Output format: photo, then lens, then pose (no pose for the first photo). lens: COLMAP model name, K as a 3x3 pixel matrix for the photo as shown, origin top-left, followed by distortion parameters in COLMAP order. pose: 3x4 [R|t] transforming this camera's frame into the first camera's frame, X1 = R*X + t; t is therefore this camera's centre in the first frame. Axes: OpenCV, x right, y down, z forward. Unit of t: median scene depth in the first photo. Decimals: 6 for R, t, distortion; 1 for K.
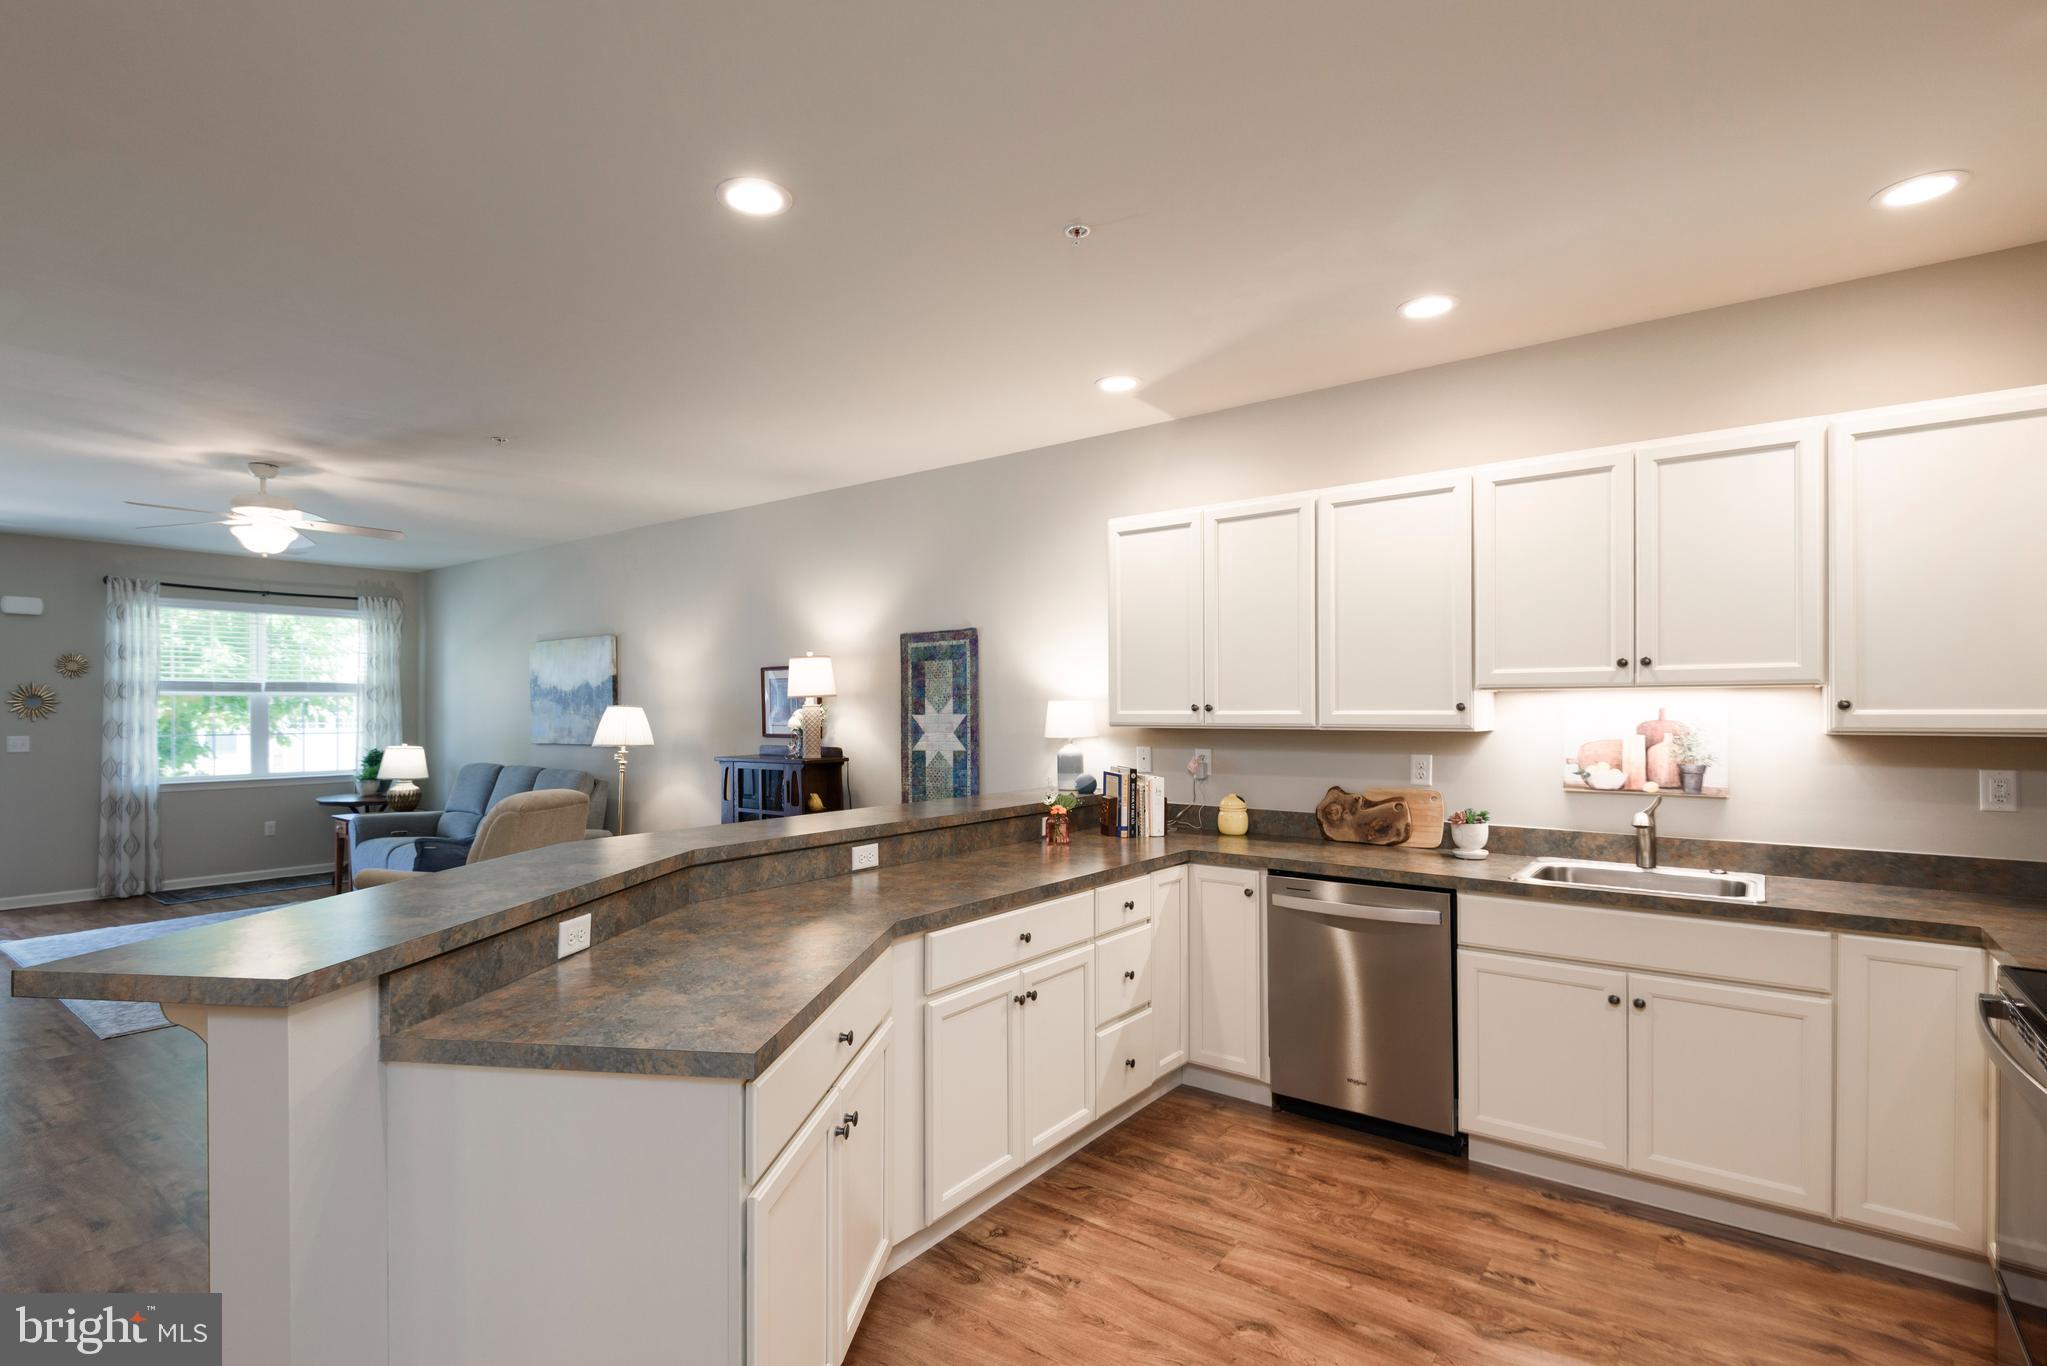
lens RADIAL K [[986.1, 0, 965.1], [0, 986.1, 705.4], [0, 0, 1]] dist [-0.002646, -0.001598]
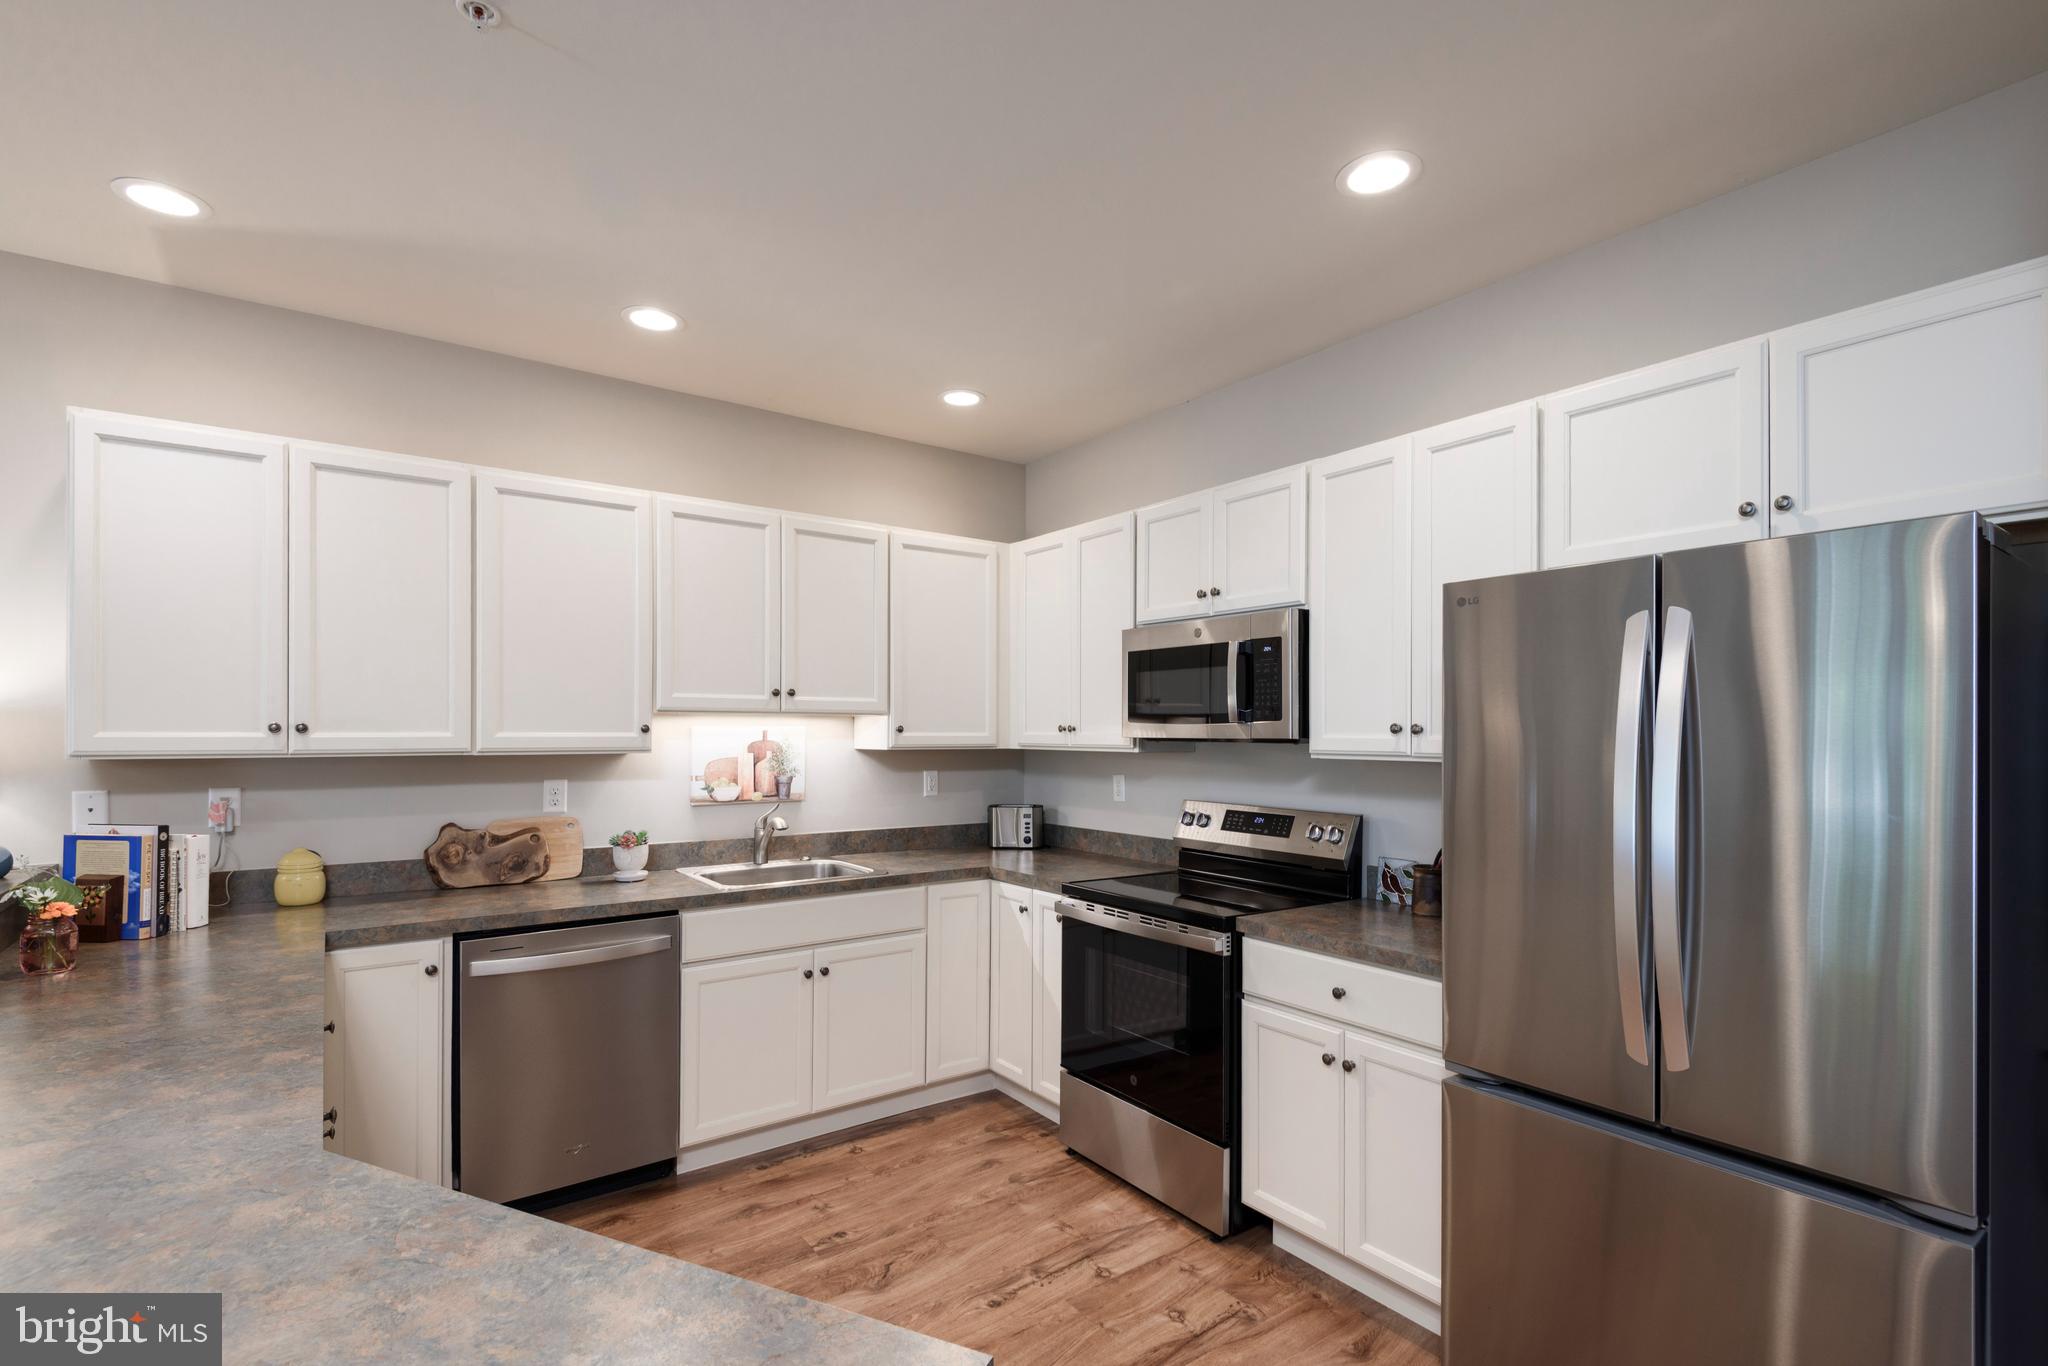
lens RADIAL K [[944.6, 0, 1021.4], [0, 944.6, 725.3], [0, 0, 1]] dist [0.014321, -0.000274]
pose [[0.261535, 0.008482, 0.965157, -0.316559], [-0.006203, 0.999956, -0.007107, 0.002256], [-0.965174, -0.004128, 0.261576, 0.371643]]
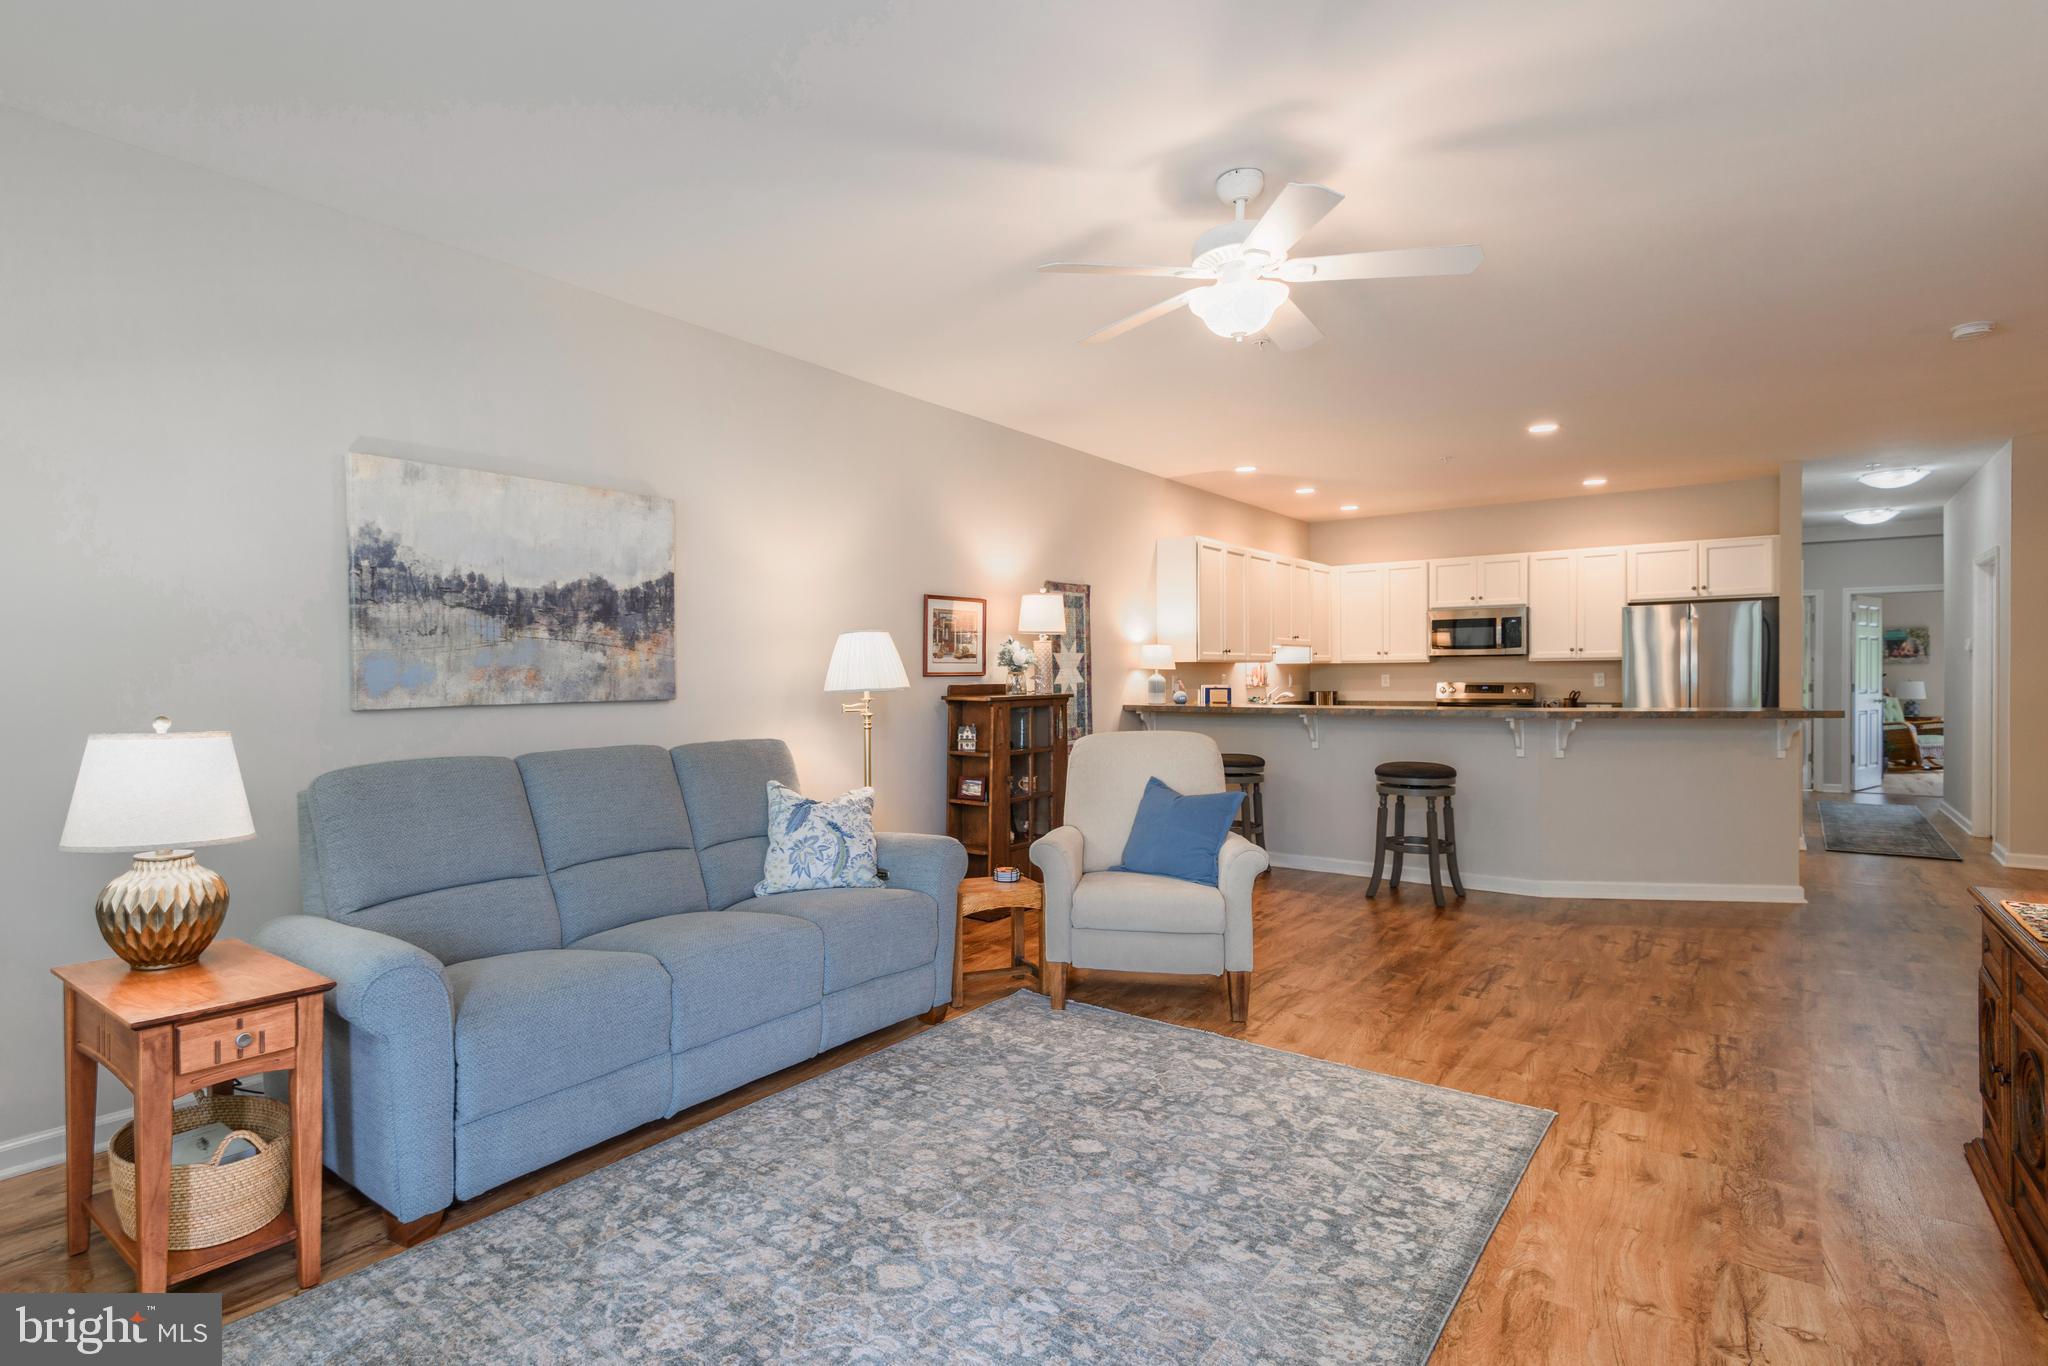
lens RADIAL K [[997.5, 0, 935.0], [0, 997.5, 686.5], [0, 0, 1]] dist [-0.000496, -0.000255]
pose [[0.012014, -0.008040, 0.999896, -1.907331], [0.004476, 0.999958, 0.007987, 0.060783], [-0.999918, 0.004380, 0.012050, 1.774730]]
